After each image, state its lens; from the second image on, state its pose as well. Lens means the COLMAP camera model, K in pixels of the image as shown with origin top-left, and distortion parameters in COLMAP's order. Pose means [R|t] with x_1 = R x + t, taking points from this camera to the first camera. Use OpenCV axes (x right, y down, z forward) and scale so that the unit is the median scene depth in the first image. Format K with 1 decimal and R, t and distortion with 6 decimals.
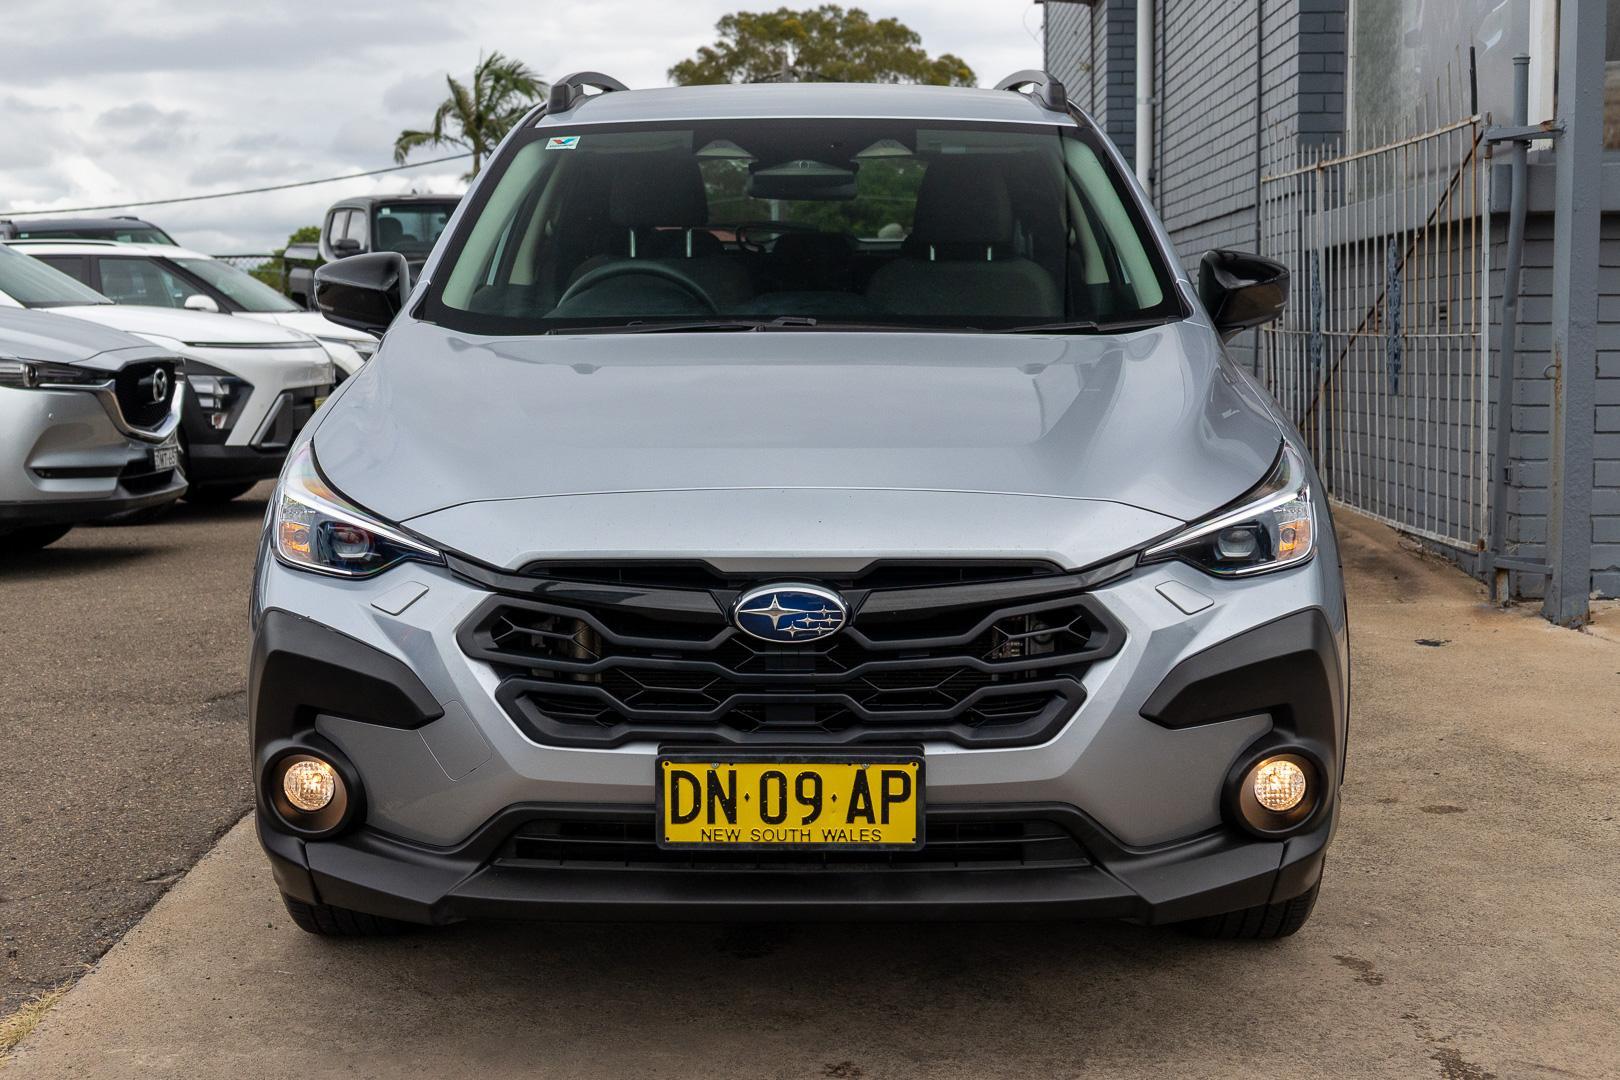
lens RADIAL K [[2595.4, 0, 806.2], [0, 2595.4, 536.2], [0, 0, 1]] dist [0.031239, 0.026682]
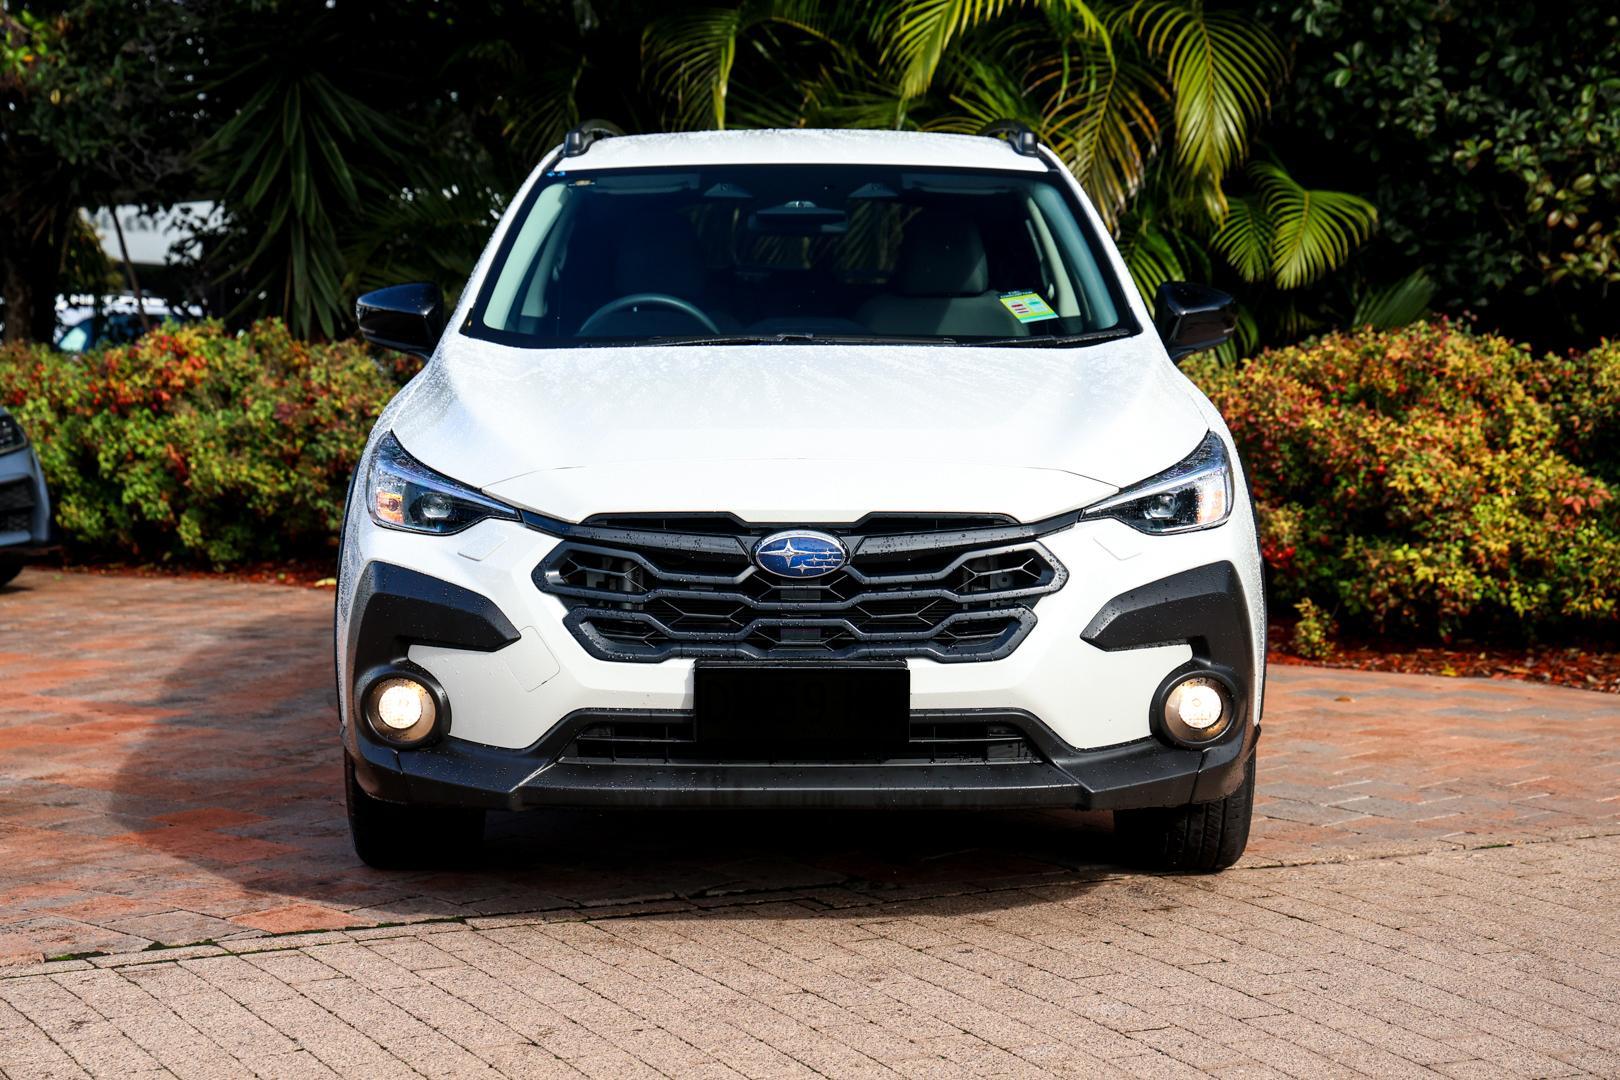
lens RADIAL K [[3330.4, 0, 812.1], [0, 3330.4, 539.2], [0, 0, 1]] dist [0.177096, -0.069605]
pose [[0.999884, 0.003598, 0.014810, -0.024172], [-0.002856, 0.998752, -0.049870, 0.101296], [-0.014971, 0.049822, 0.998646, -0.595773]]
